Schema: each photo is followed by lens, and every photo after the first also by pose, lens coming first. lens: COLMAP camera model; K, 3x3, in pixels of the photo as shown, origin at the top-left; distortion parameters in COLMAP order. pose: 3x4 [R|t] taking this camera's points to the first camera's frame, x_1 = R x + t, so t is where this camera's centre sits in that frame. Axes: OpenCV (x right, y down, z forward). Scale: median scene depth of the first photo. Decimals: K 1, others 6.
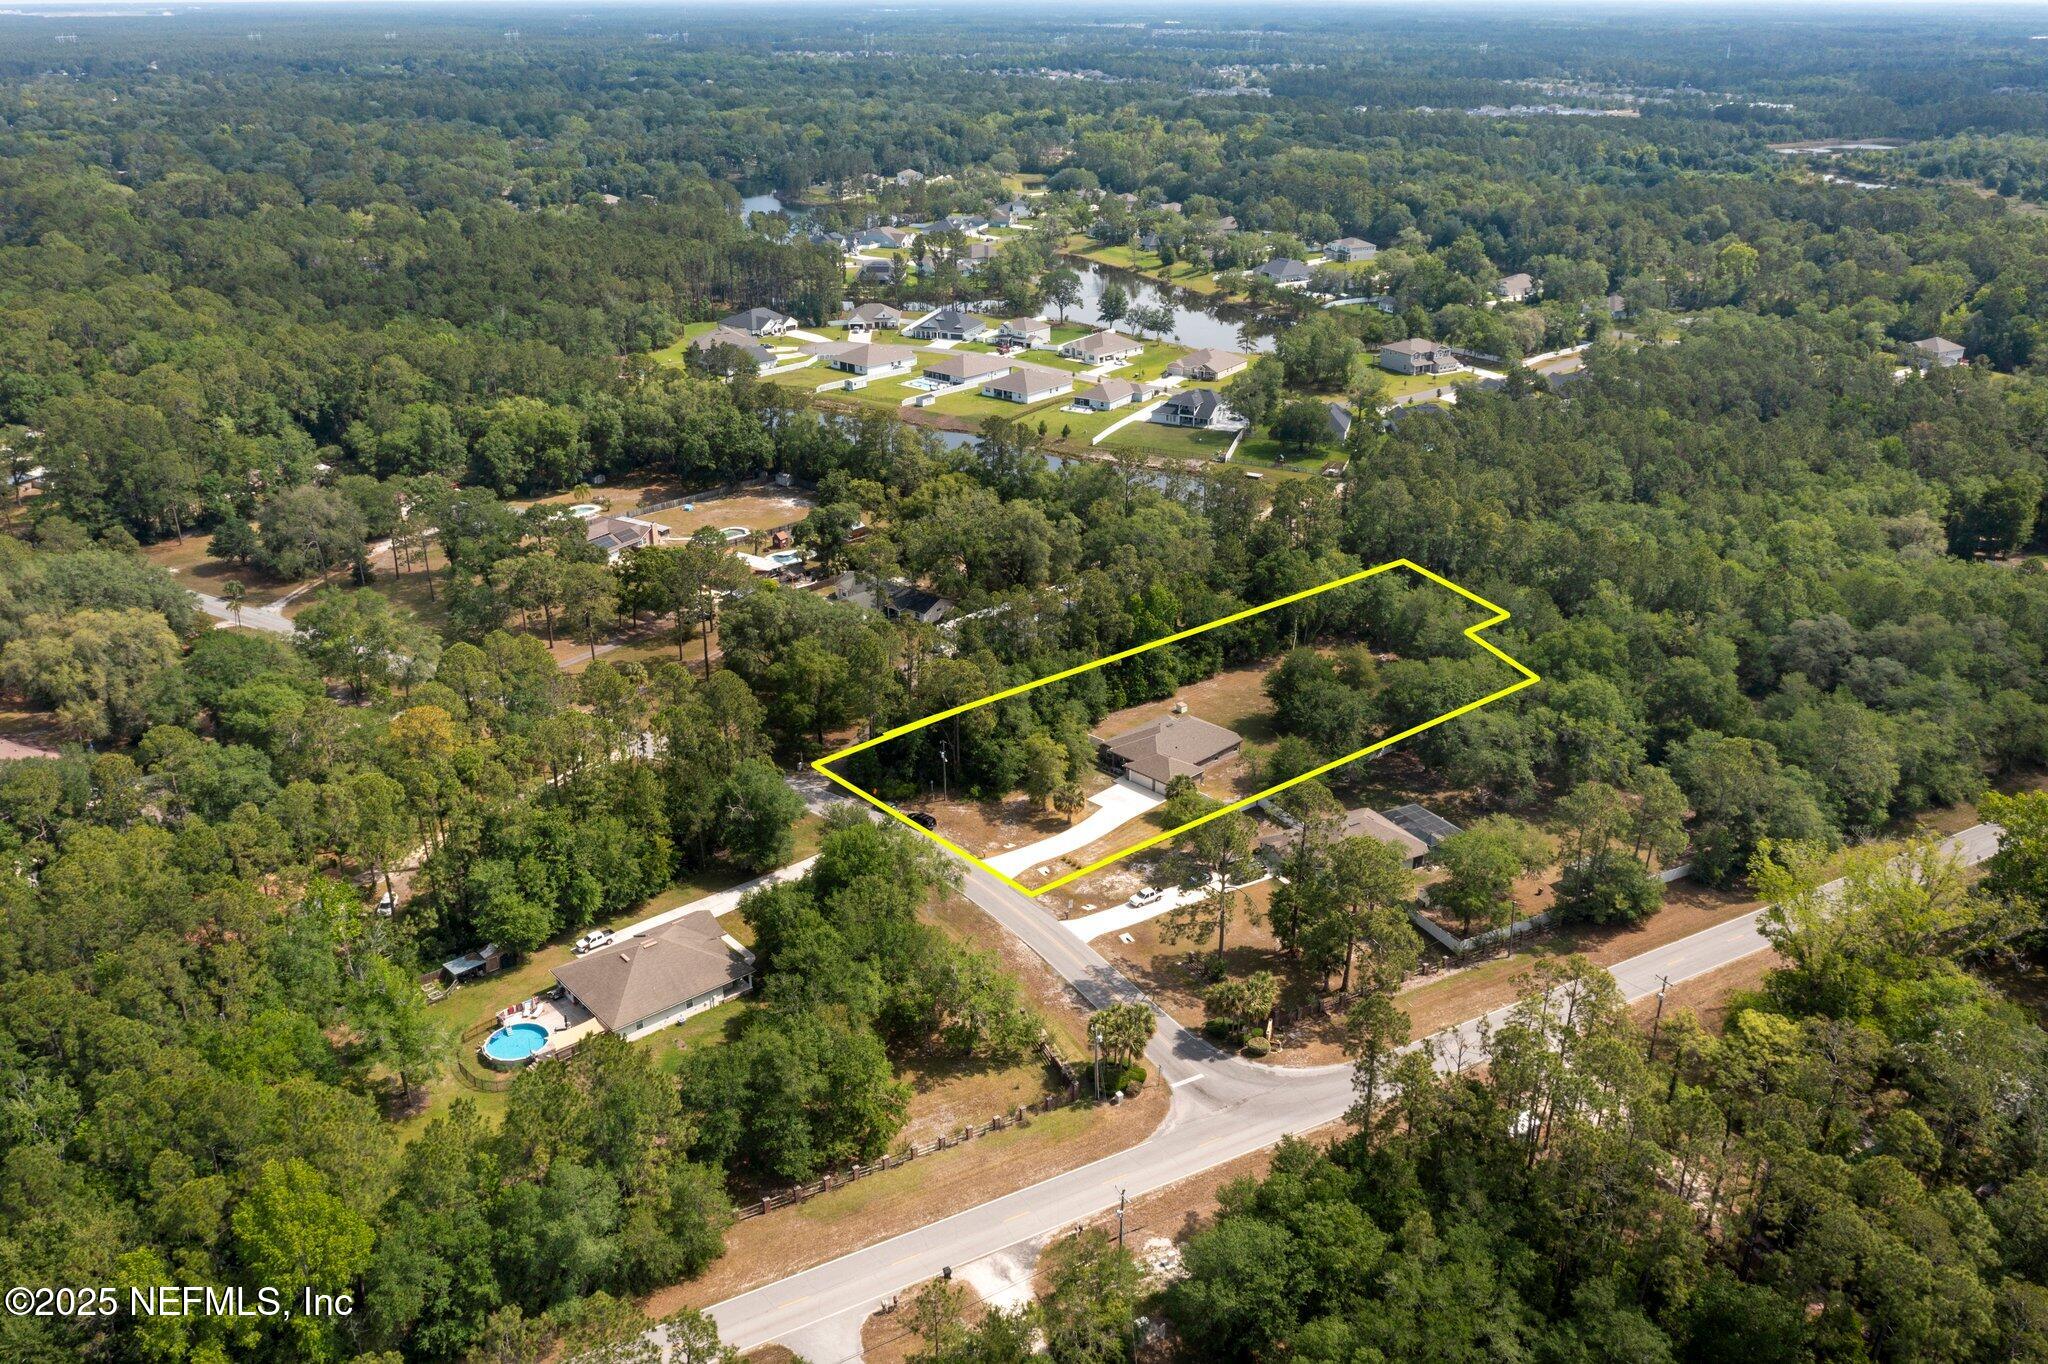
lens RADIAL K [[1653.7, 0, 1023.3], [0, 1653.7, 682.3], [0, 0, 1]] dist [0.006794, 0.000447]
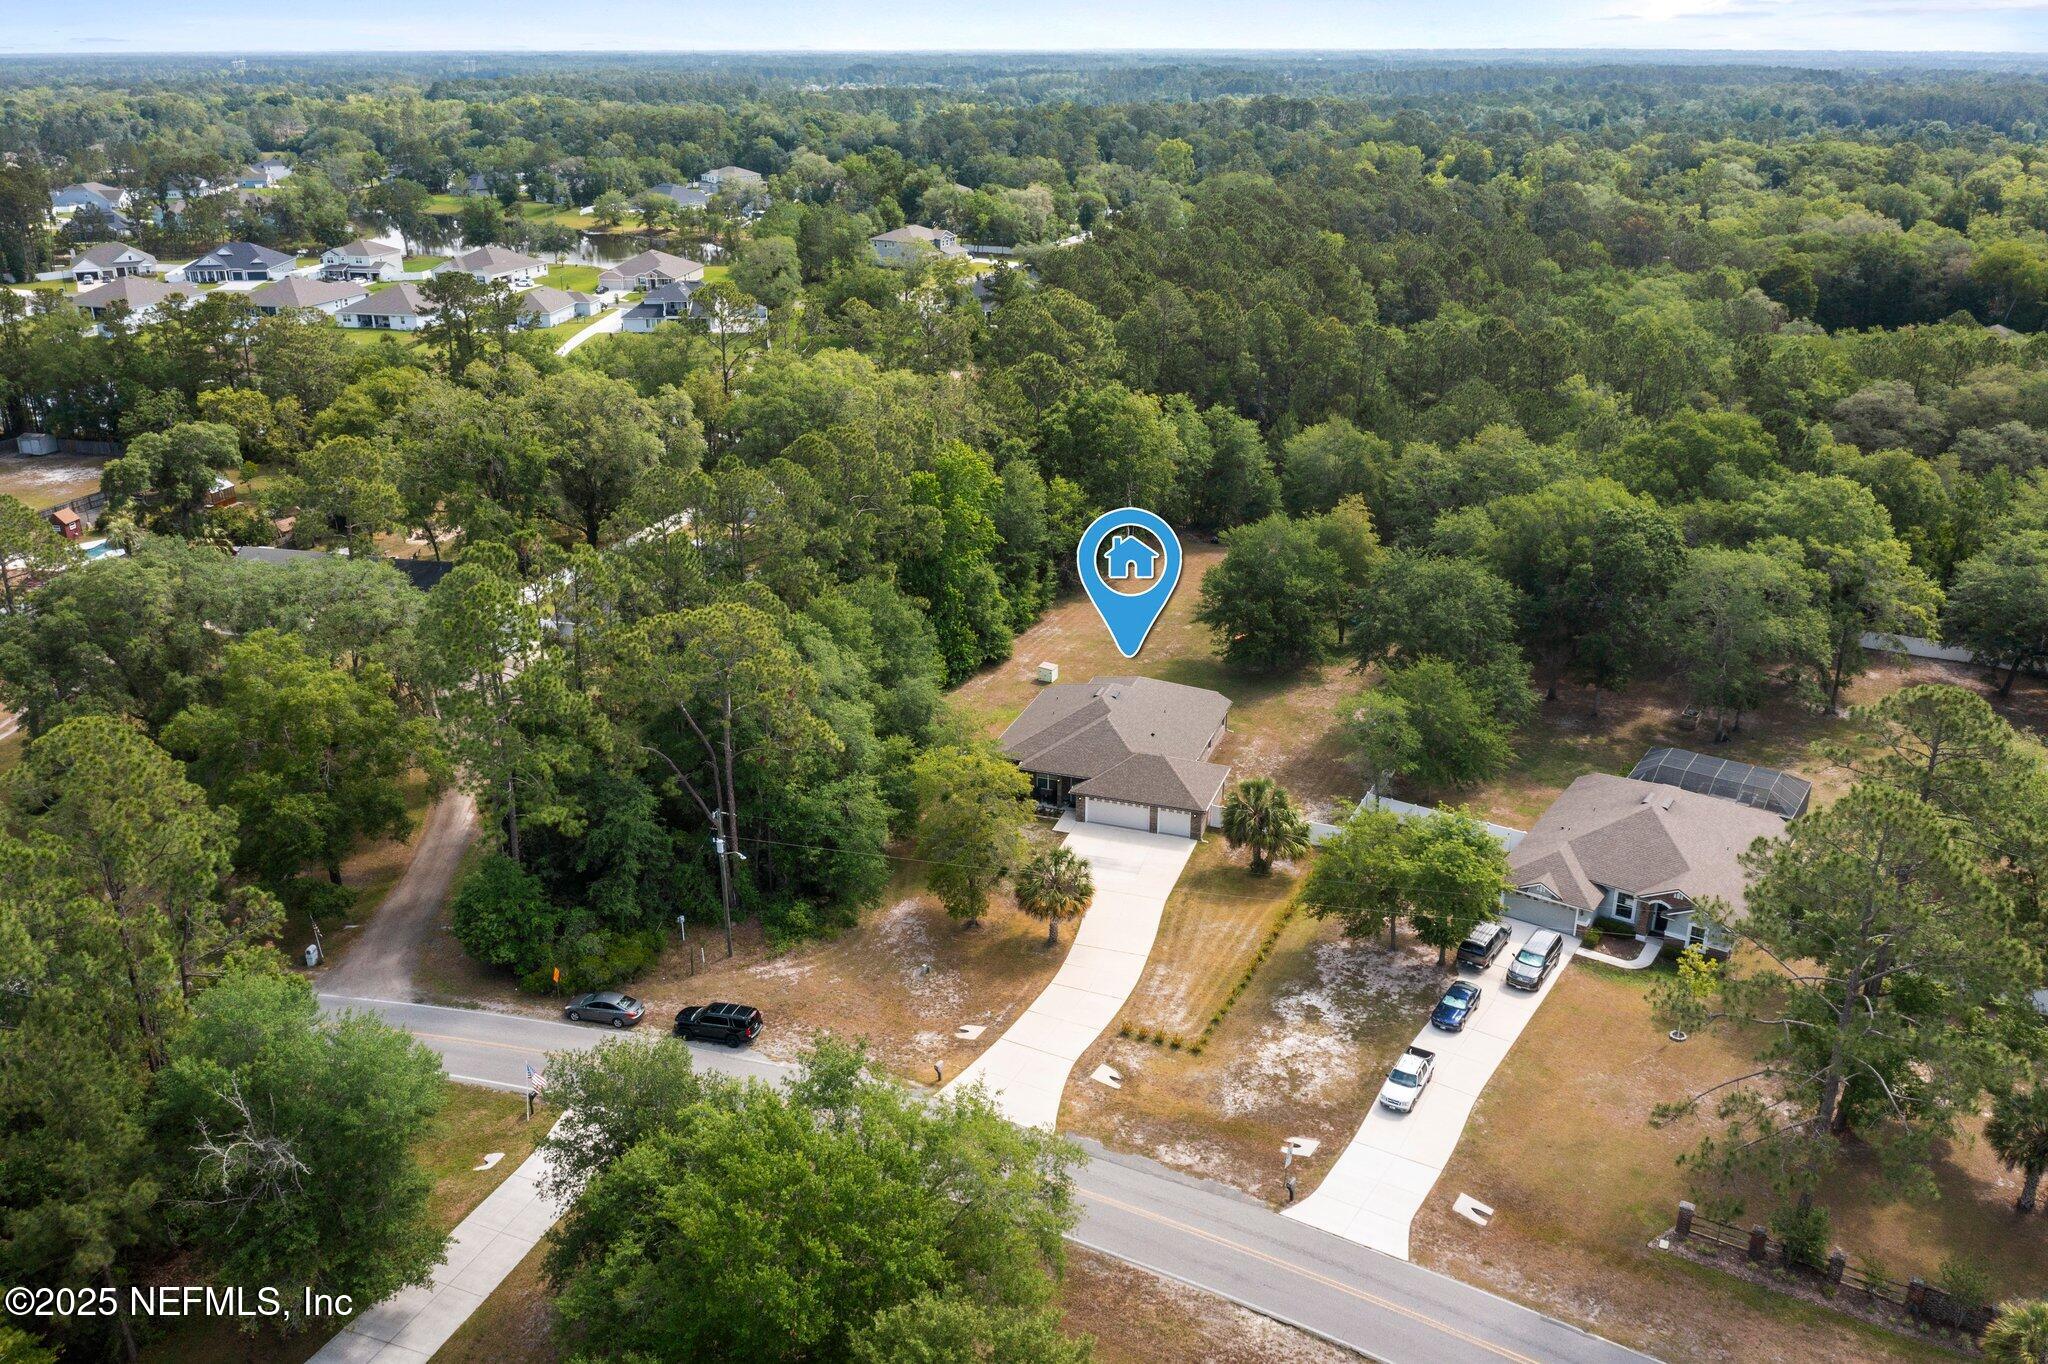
lens RADIAL K [[1615.0, 0, 1024.9], [0, 1615.0, 681.6], [0, 0, 1]] dist [-0.010568, -0.002391]
pose [[0.893400, -0.160667, 0.419550, -0.126901], [0.173379, 0.984823, 0.007941, 0.013085], [-0.414458, 0.065647, 0.907698, 0.552203]]
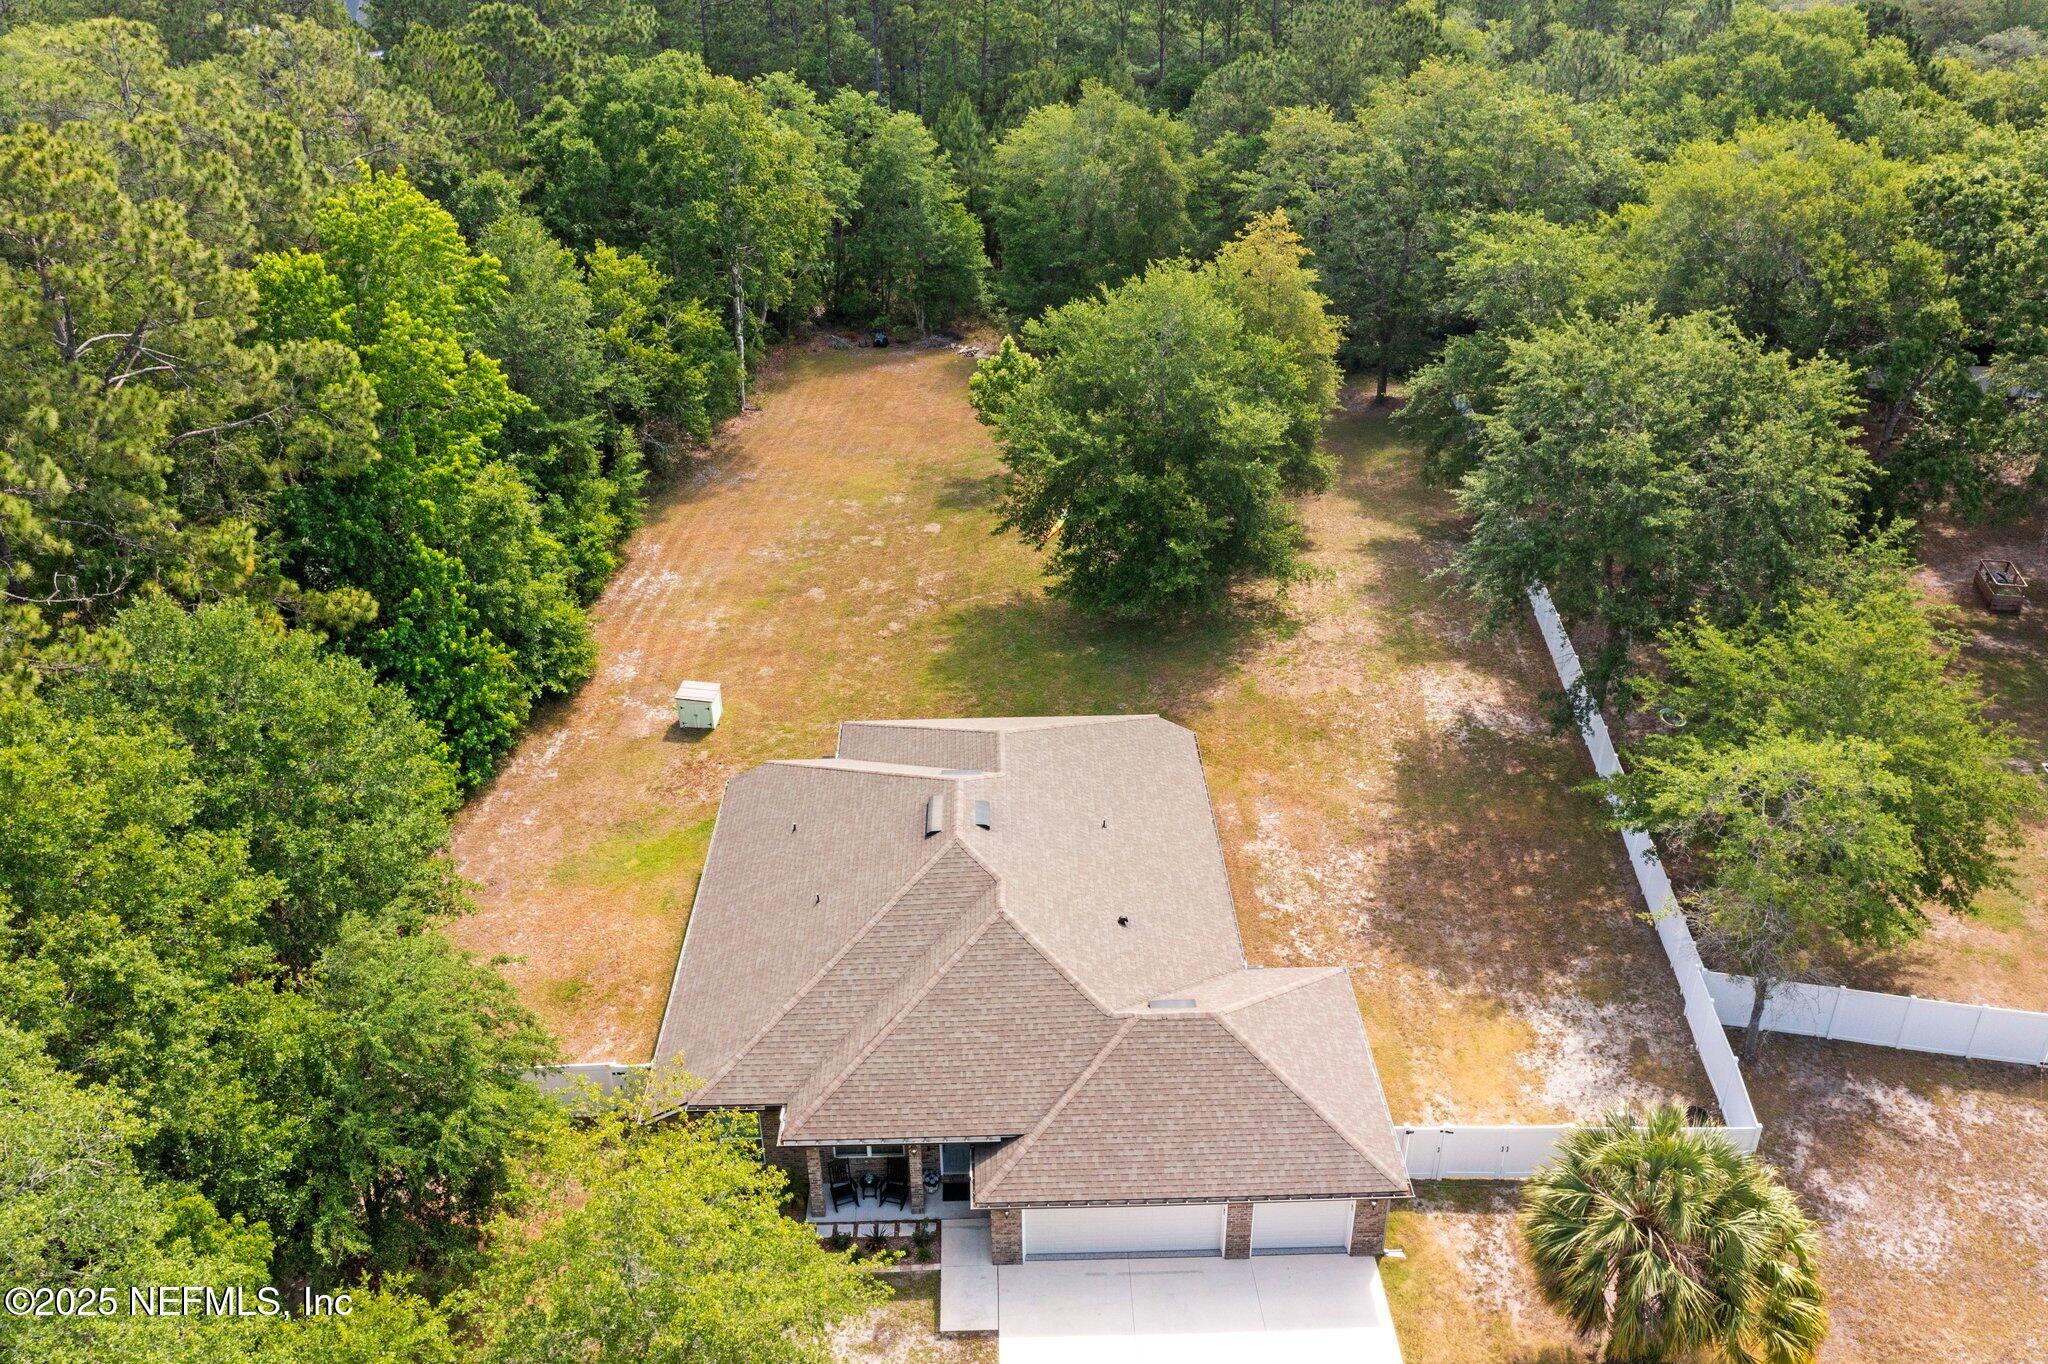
lens RADIAL K [[1633.0, 0, 1026.7], [0, 1633.0, 680.9], [0, 0, 1]] dist [-0.015204, -0.003204]
pose [[0.679879, -0.357988, 0.640007, -0.012712], [0.298080, 0.932304, 0.204834, -0.019531], [-0.670010, 0.051511, 0.740563, 0.825311]]
